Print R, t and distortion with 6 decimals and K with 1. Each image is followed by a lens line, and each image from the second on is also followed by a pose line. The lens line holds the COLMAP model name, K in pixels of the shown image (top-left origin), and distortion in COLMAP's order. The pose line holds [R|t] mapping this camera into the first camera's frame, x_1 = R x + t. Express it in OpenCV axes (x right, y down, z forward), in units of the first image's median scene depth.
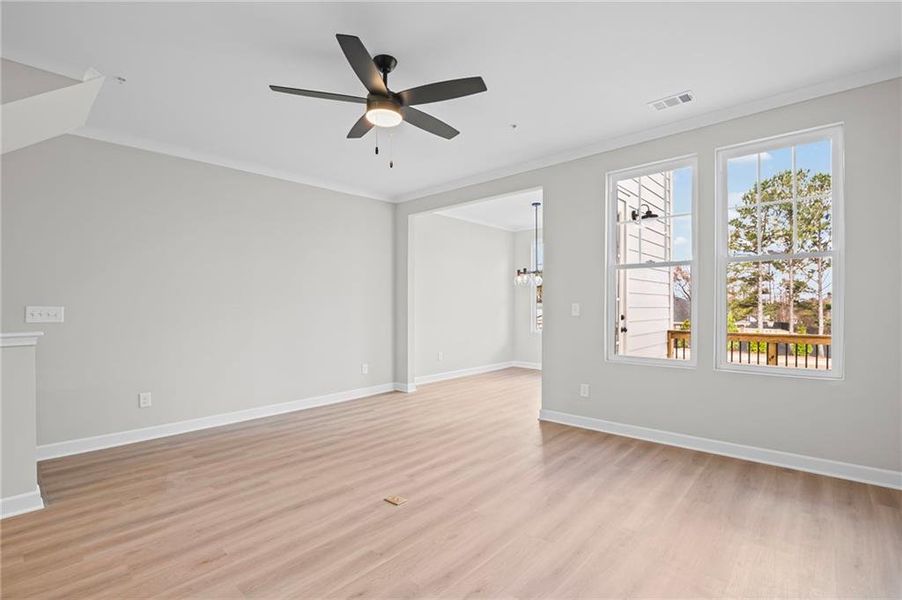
lens RADIAL K [[412.7, 0, 446.6], [0, 412.7, 306.8], [0, 0, 1]] dist [-0.013903, 0.000544]
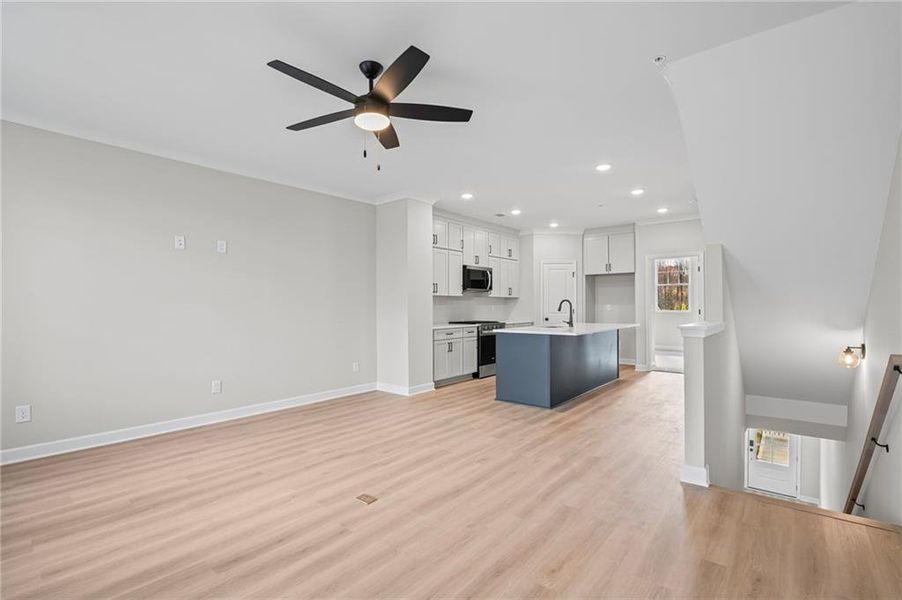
lens RADIAL K [[412.7, 0, 450.8], [0, 412.7, 300.6], [0, 0, 1]] dist [-0.013903, 0.000544]
pose [[-0.998547, 0.003906, -0.053741, -0.225185], [0.004650, 0.999895, -0.013737, 0.002929], [0.053681, -0.013967, -0.998460, 1.621211]]
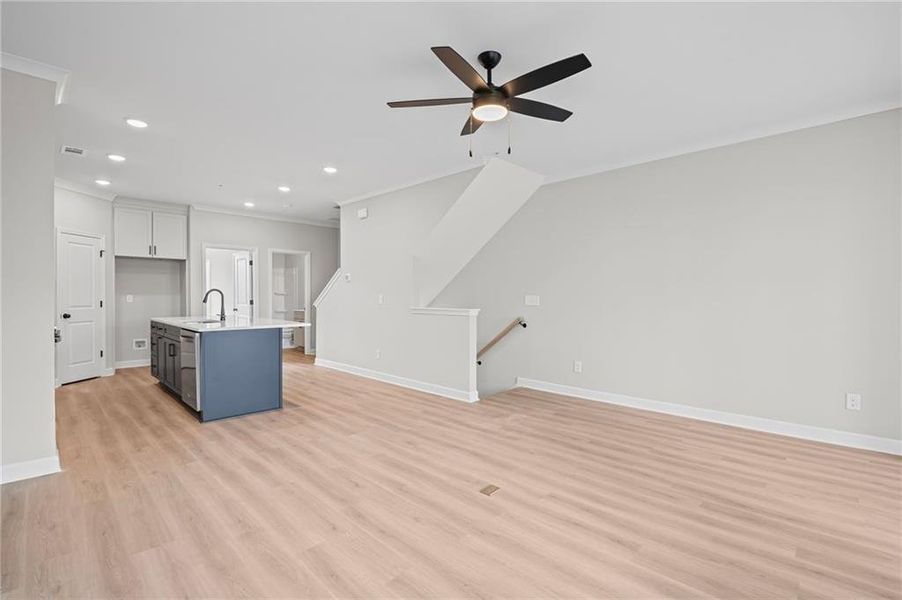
lens RADIAL K [[412.7, 0, 455.3], [0, 412.7, 297.0], [0, 0, 1]] dist [-0.013903, 0.000544]
pose [[-0.036975, 0.003435, -0.999310, 0.700992], [-0.000272, 0.999994, 0.003447, -0.000451], [0.999316, 0.000399, -0.036974, 0.766488]]
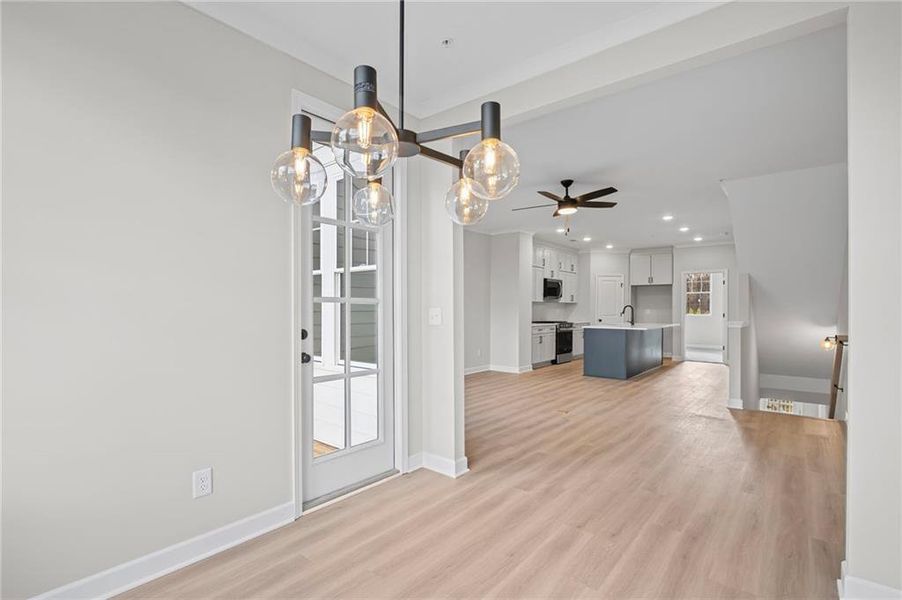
lens RADIAL K [[412.7, 0, 453.0], [0, 412.7, 306.6], [0, 0, 1]] dist [-0.013903, 0.000544]
pose [[-0.998974, -0.002355, -0.045226, 0.369508], [-0.002034, 0.999972, -0.007159, 0.003857], [0.045242, -0.007060, -0.998951, 2.303147]]
